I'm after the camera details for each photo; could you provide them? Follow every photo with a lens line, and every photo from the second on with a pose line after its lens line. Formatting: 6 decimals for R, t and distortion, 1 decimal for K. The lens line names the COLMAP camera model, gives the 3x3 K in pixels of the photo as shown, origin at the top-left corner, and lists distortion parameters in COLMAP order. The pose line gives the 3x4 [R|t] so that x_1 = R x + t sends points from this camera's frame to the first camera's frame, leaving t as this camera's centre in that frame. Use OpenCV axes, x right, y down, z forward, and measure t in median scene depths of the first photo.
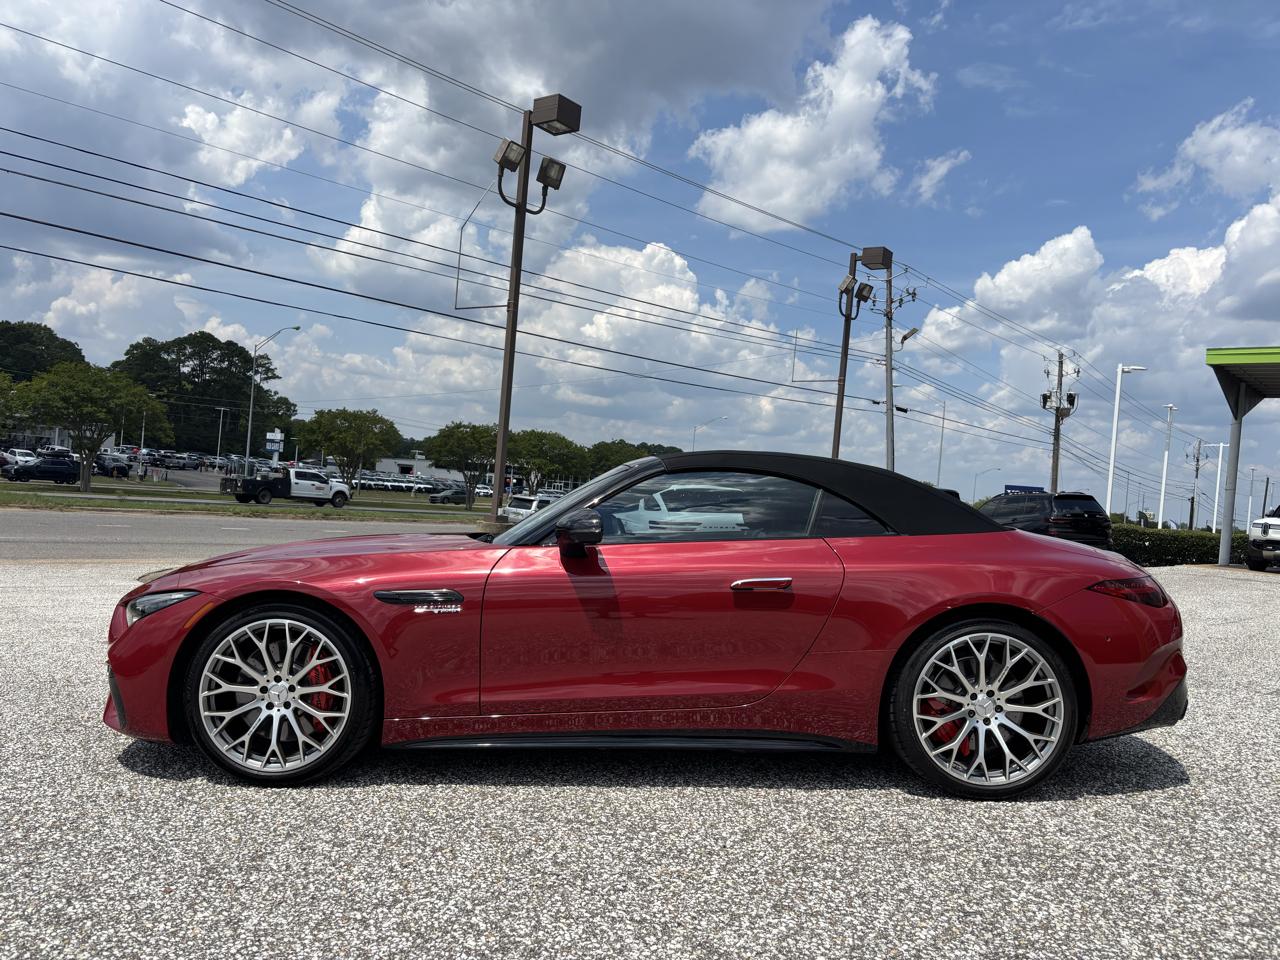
lens RADIAL K [[974.1, 0, 637.7], [0, 974.1, 503.4], [0, 0, 1]] dist [0.045288, -0.052523]
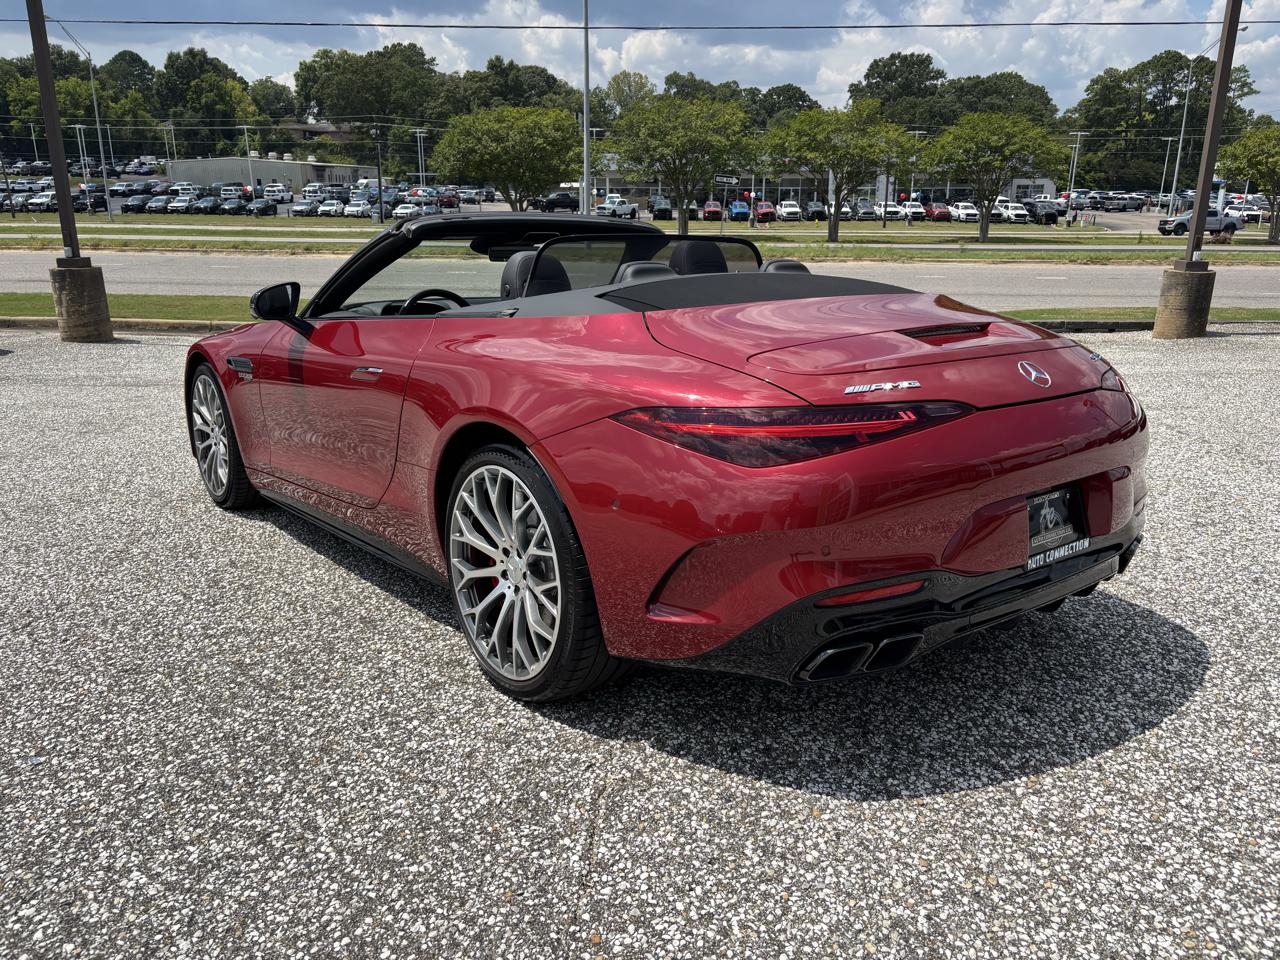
lens RADIAL K [[974.1, 0, 643.0], [0, 974.1, 492.0], [0, 0, 1]] dist [0.045288, -0.052523]
pose [[0.614956, 0.158657, -0.772436, 0.897352], [0.032525, 0.973614, 0.225872, 0.000548], [0.787890, -0.164025, 0.593570, 0.642248]]
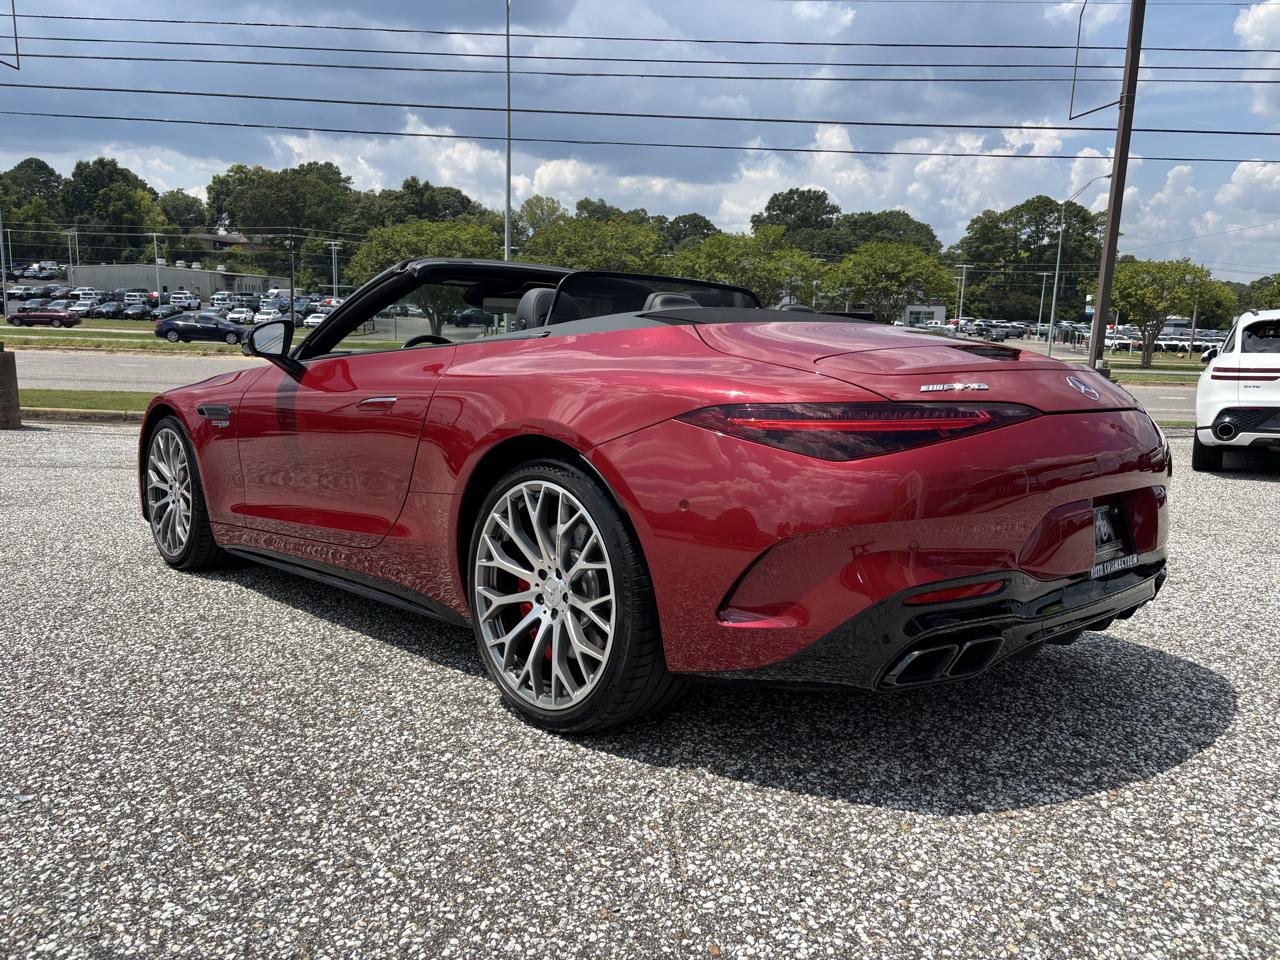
lens RADIAL K [[974.1, 0, 639.8], [0, 974.1, 493.3], [0, 0, 1]] dist [0.045288, -0.052523]
pose [[0.682708, 0.075480, -0.726782, 0.831066], [0.013668, 0.993157, 0.115983, 0.063368], [0.730564, -0.089116, 0.677005, 0.578812]]
